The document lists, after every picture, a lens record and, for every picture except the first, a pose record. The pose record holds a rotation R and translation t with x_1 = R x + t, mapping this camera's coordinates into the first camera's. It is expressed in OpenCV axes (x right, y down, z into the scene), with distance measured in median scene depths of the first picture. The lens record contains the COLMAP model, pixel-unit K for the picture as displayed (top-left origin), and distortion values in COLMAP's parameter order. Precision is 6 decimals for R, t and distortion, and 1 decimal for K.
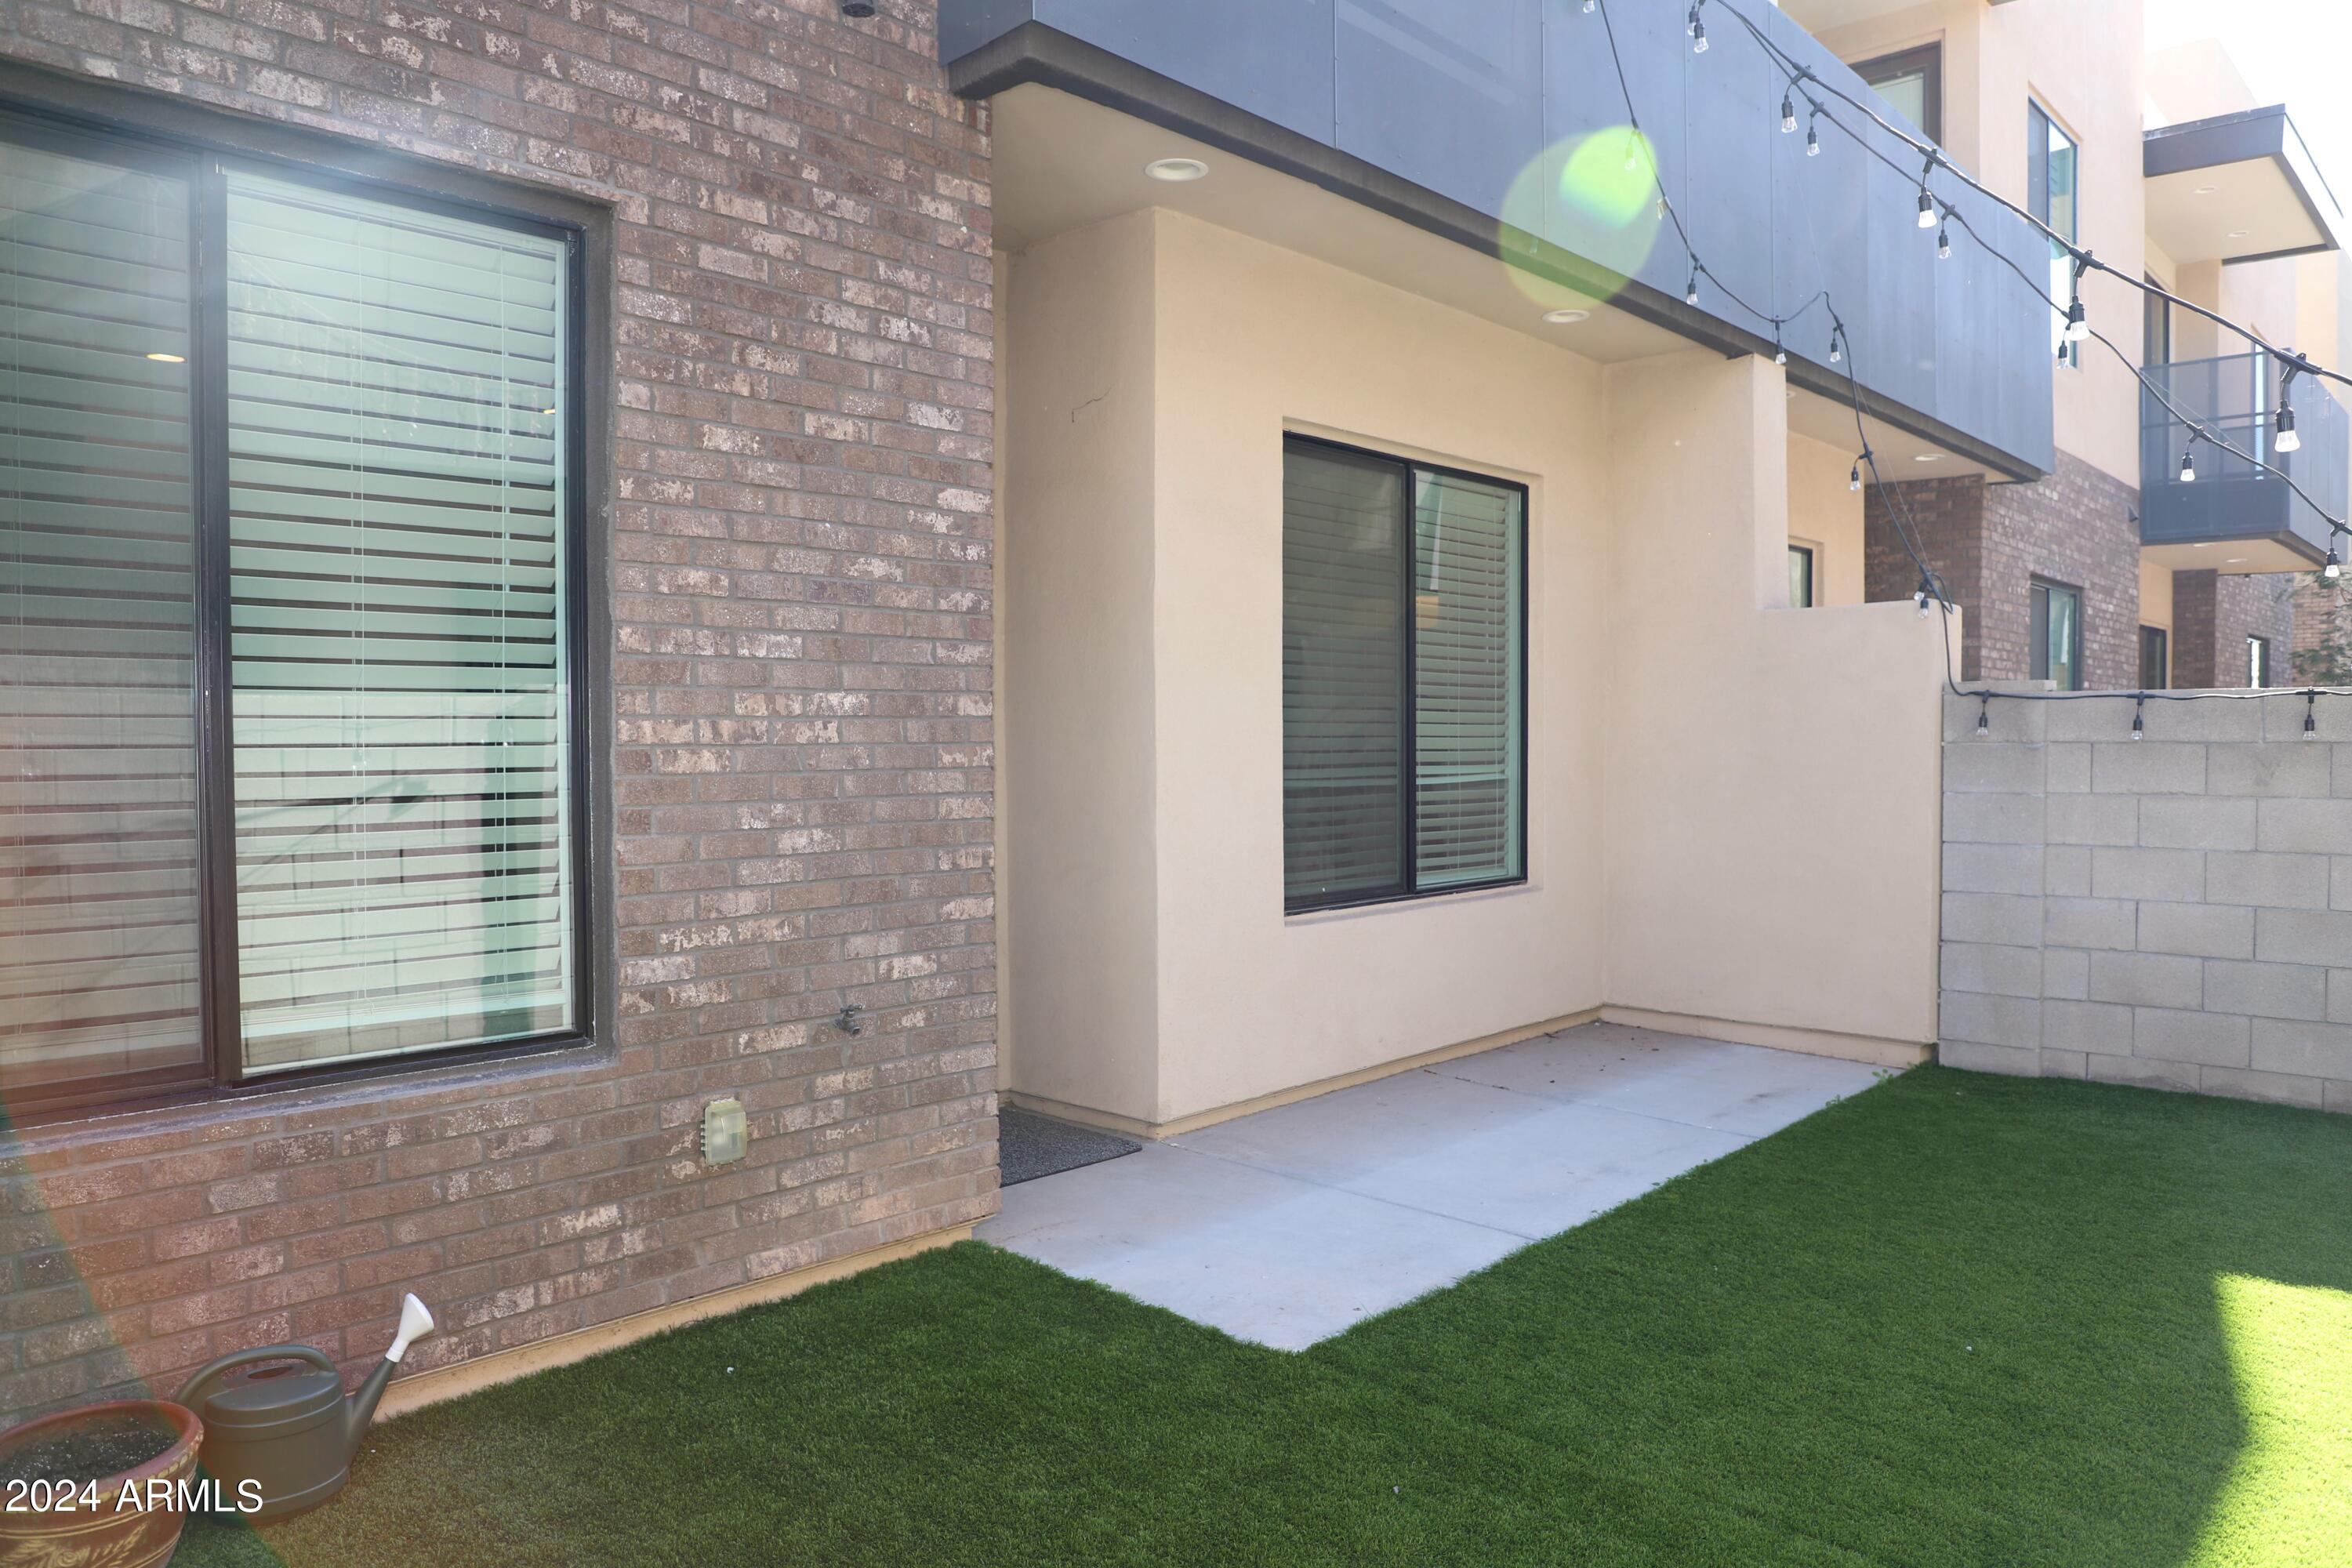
lens RADIAL K [[1644.5, 0, 1209.0], [0, 1644.5, 782.1], [0, 0, 1]] dist [-0.075382, 0.042505]
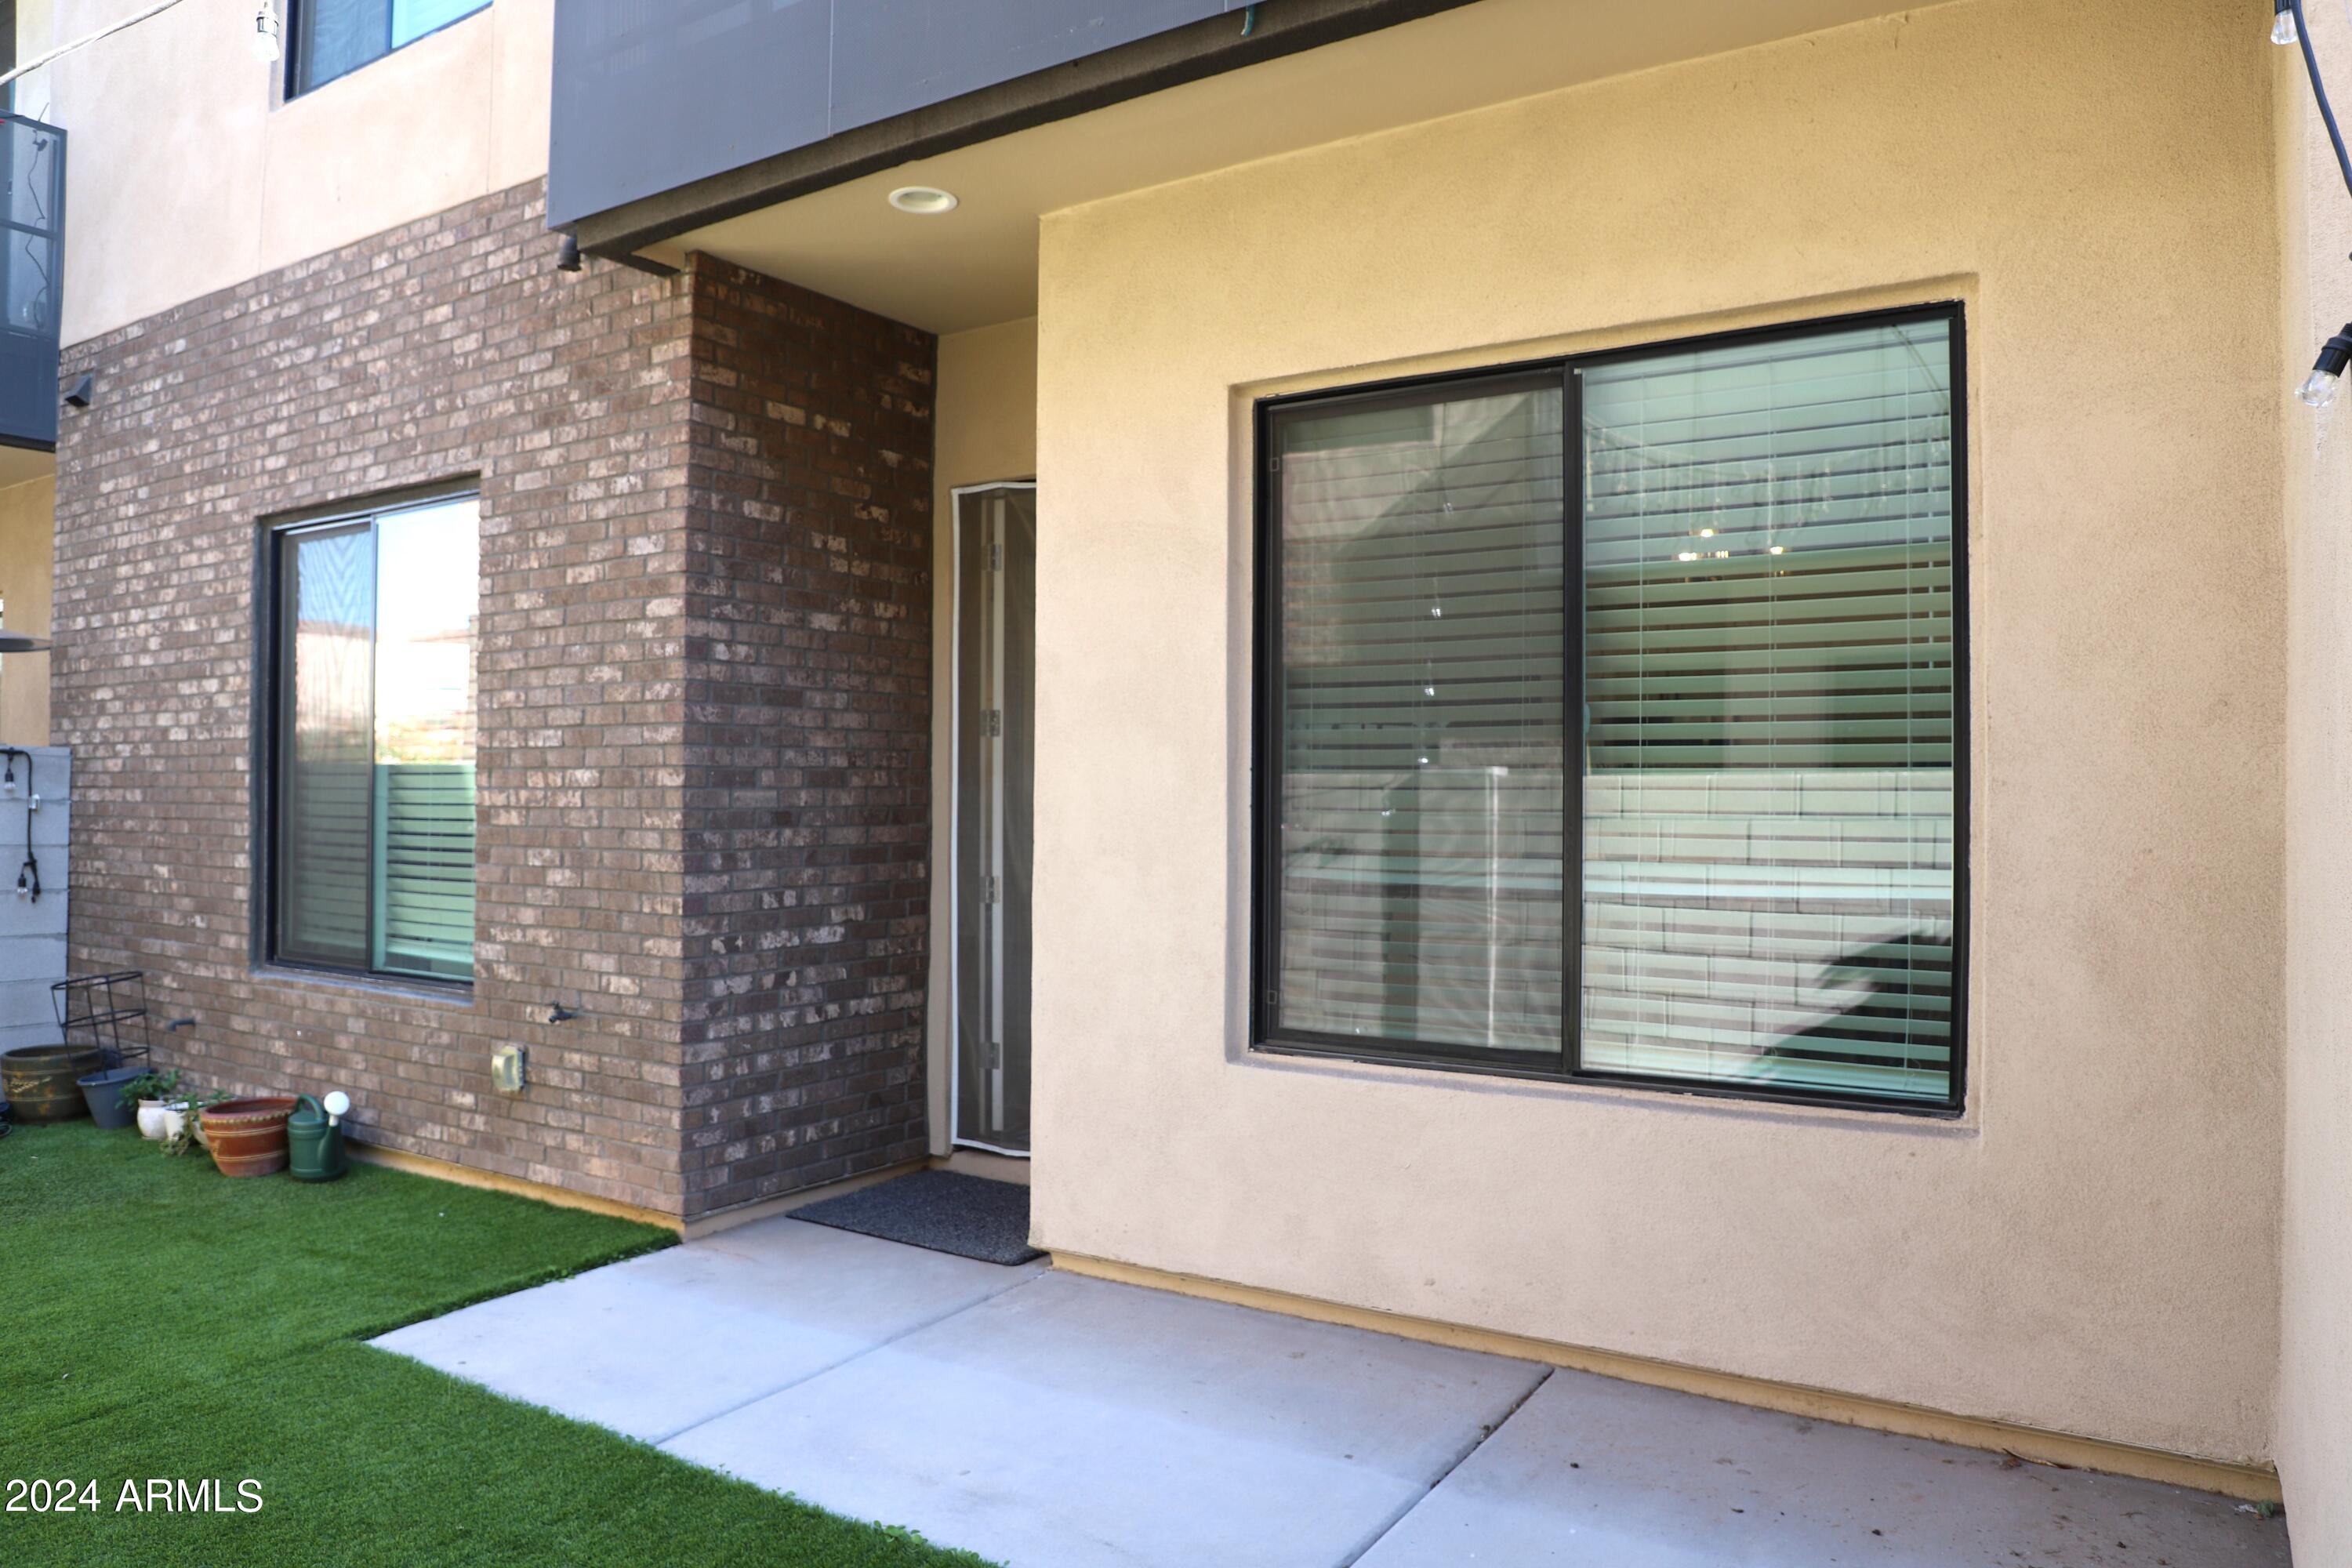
lens RADIAL K [[1644.5, 0, 1209.0], [0, 1644.5, 782.1], [0, 0, 1]] dist [-0.075382, 0.042505]
pose [[0.145394, -0.009794, -0.989325, 1.168181], [-0.034491, 0.999293, -0.014962, -0.042091], [0.988772, 0.036298, 0.144953, 1.311288]]
